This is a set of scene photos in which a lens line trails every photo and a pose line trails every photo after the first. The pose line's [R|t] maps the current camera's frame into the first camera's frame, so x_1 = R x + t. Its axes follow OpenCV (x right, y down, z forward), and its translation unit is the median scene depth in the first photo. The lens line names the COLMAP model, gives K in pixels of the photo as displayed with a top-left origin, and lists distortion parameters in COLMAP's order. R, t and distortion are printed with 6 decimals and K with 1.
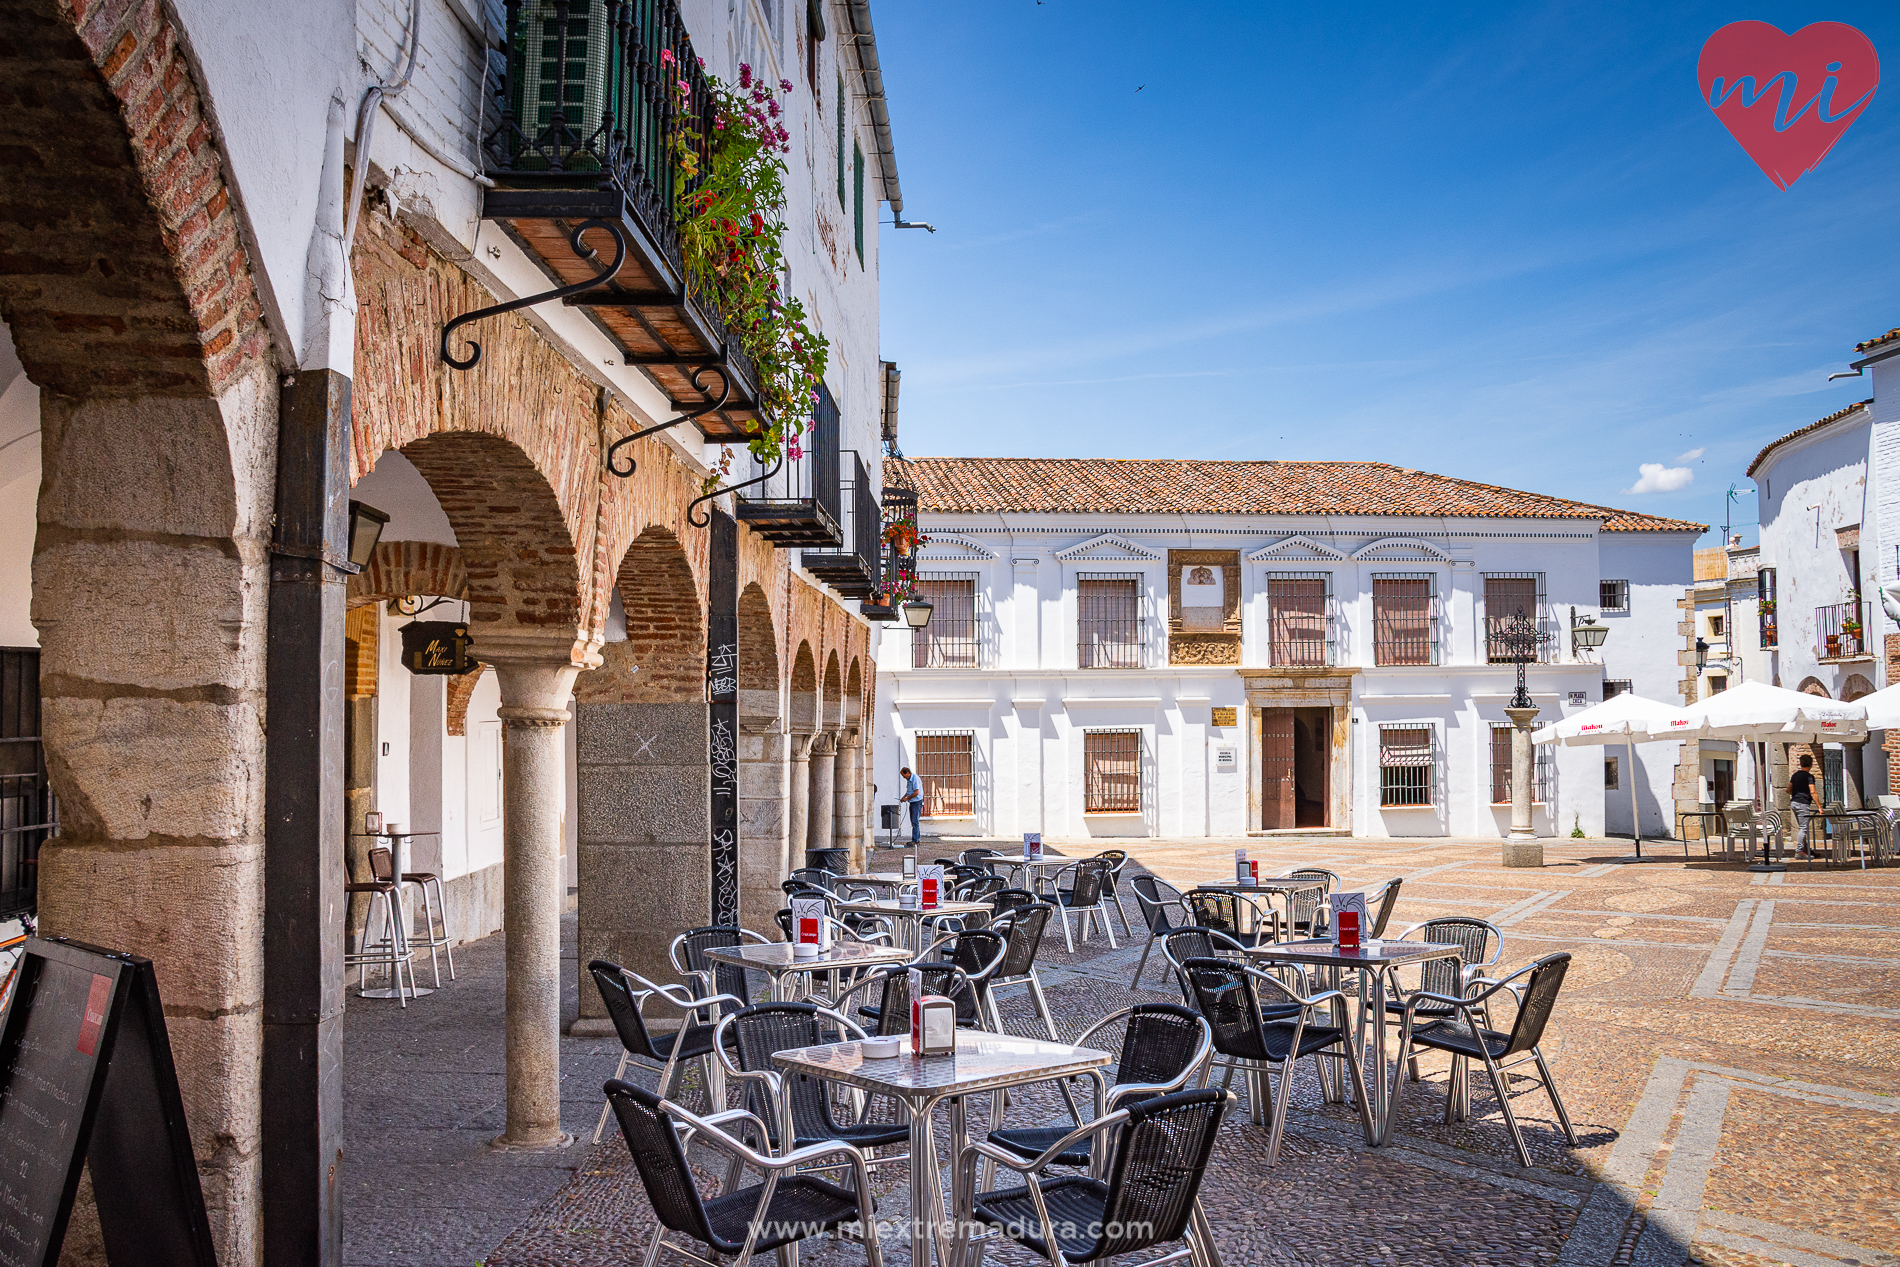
lens RADIAL K [[1573.6, 0, 944.1], [0, 1573.6, 646.4], [0, 0, 1]] dist [-0.155771, 0.184973]
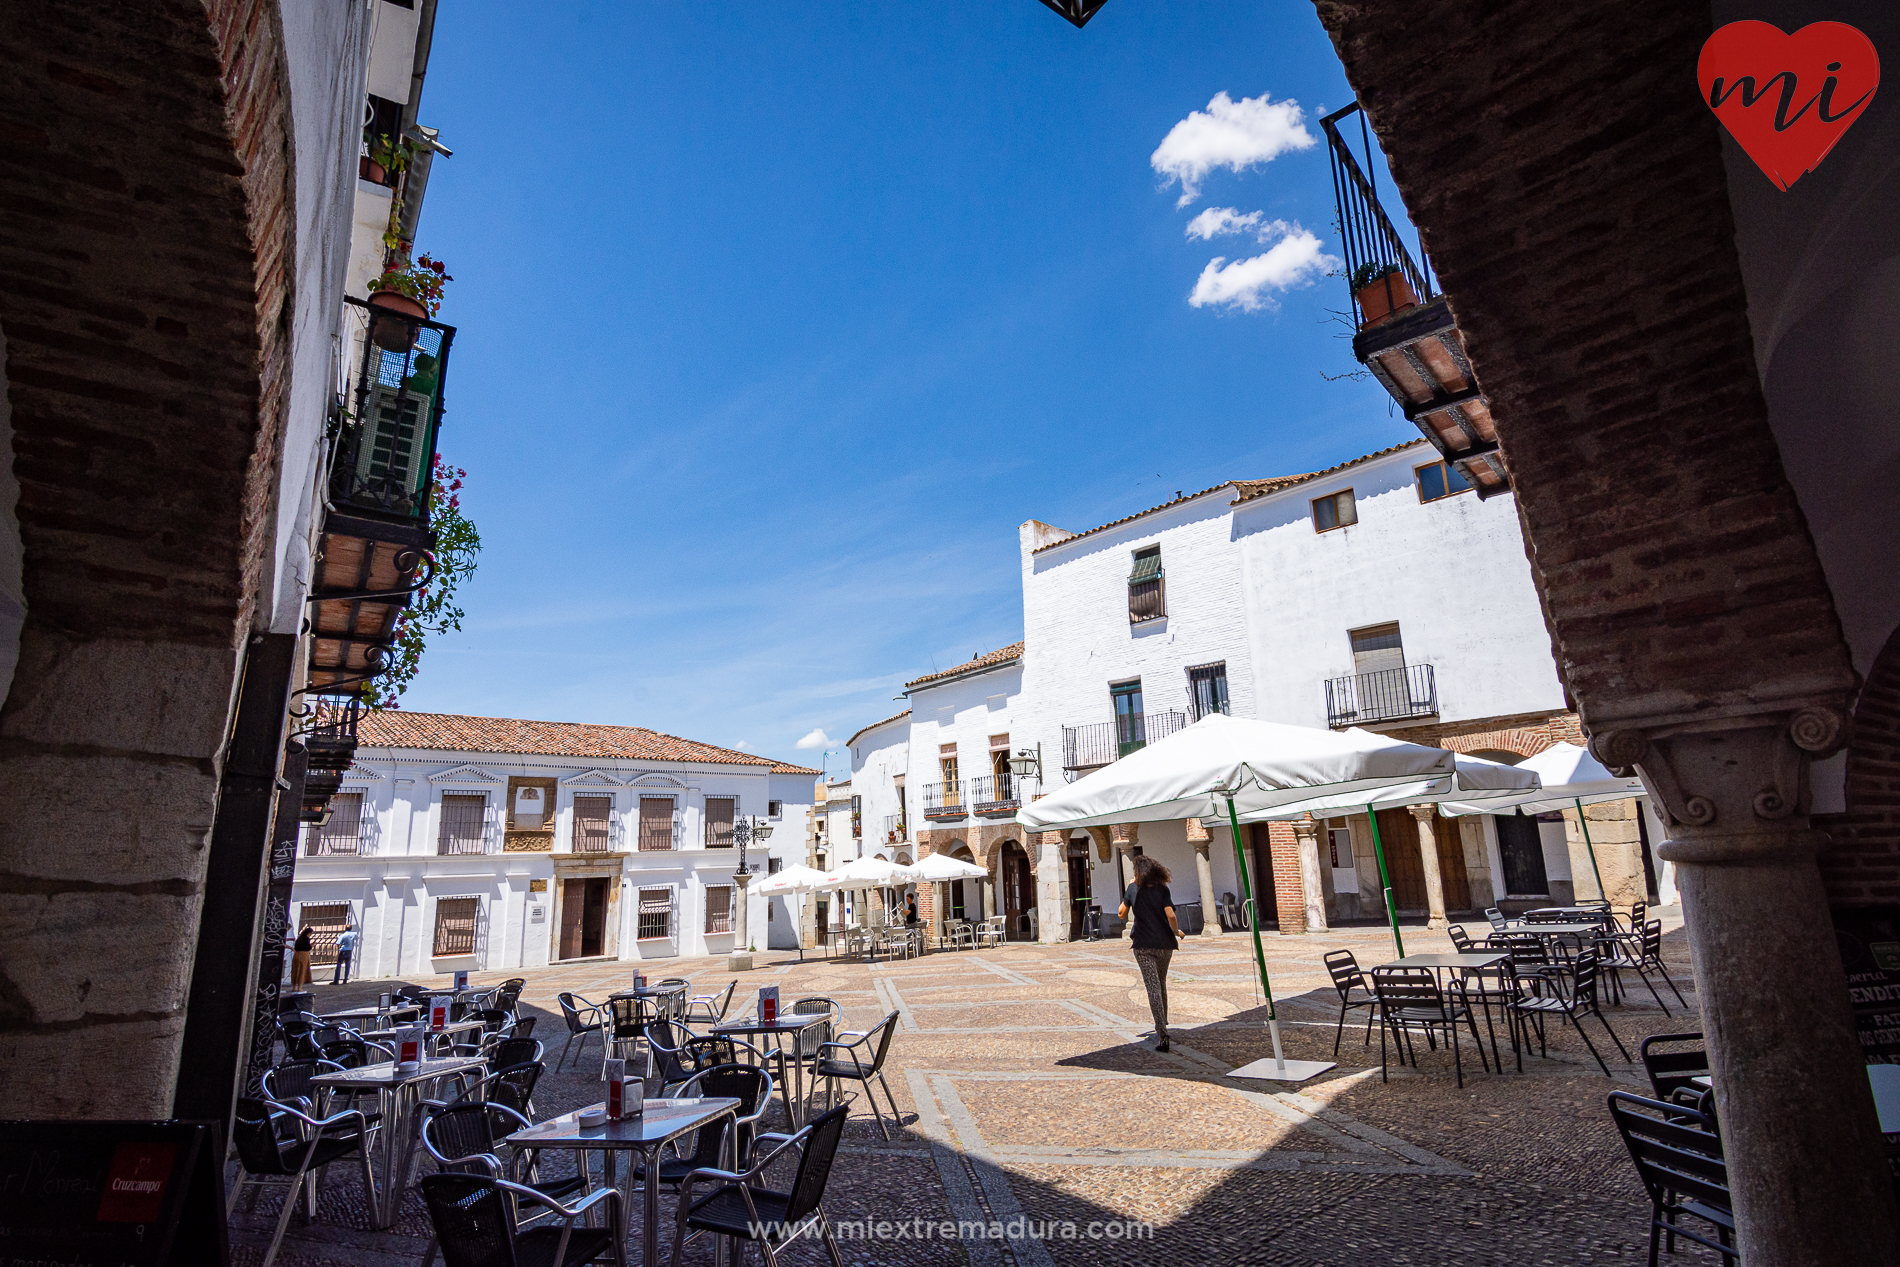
lens RADIAL K [[915.5, 0, 934.7], [0, 915.5, 644.5], [0, 0, 1]] dist [-0.000877, -0.012223]
pose [[0.816937, 0.113143, 0.565519, -0.053288], [0.006525, 0.978692, -0.205232, -0.000693], [-0.576689, 0.171351, 0.798792, 0.006278]]
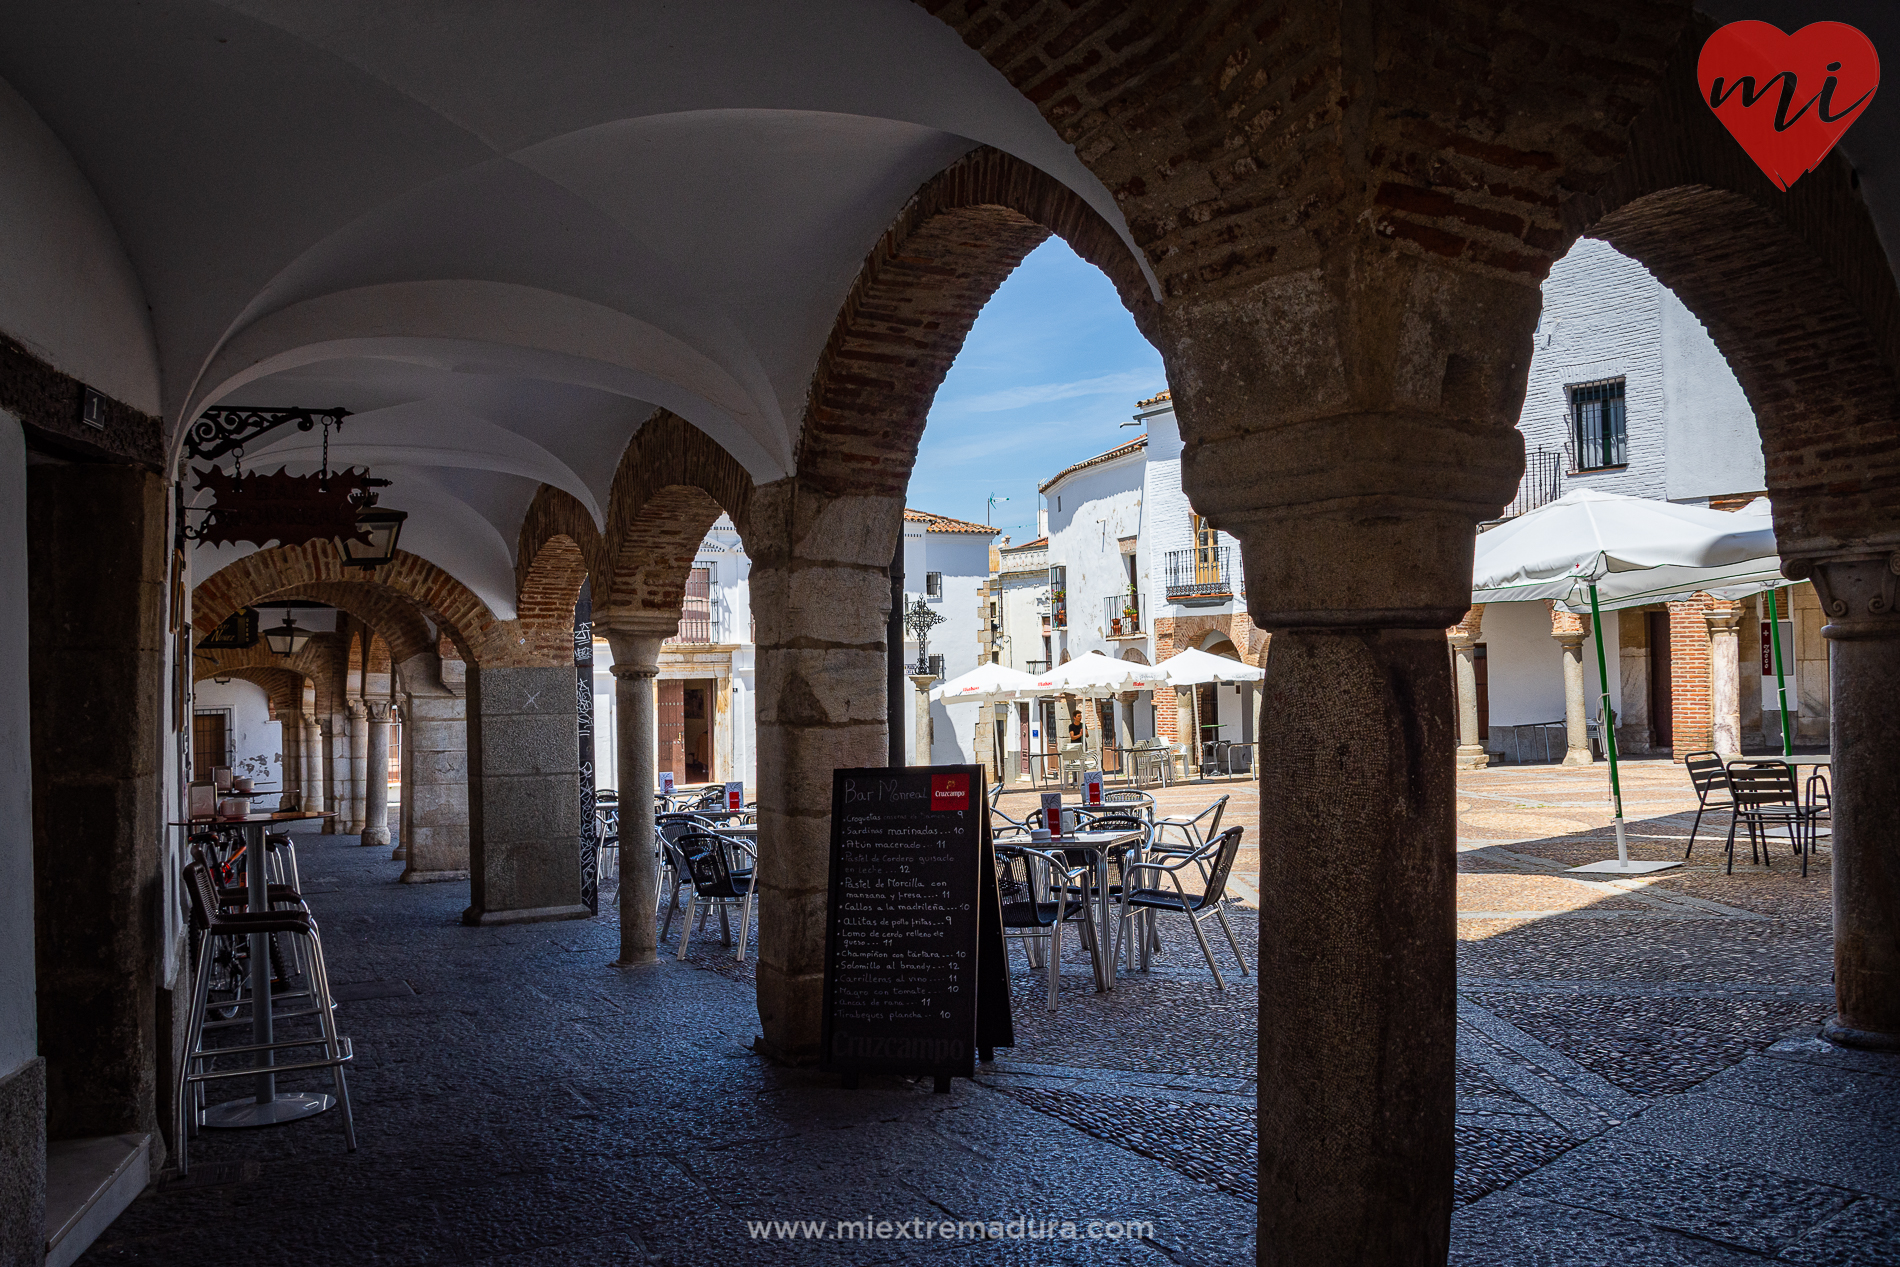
lens RADIAL K [[1524.0, 0, 926.6], [0, 1524.0, 641.5], [0, 0, 1]] dist [-0.147723, 0.170199]
pose [[0.888780, -0.002194, 0.458329, -0.169529], [-0.002261, 0.999955, 0.009172, 0.000869], [-0.458328, -0.009188, 0.888735, -0.097595]]
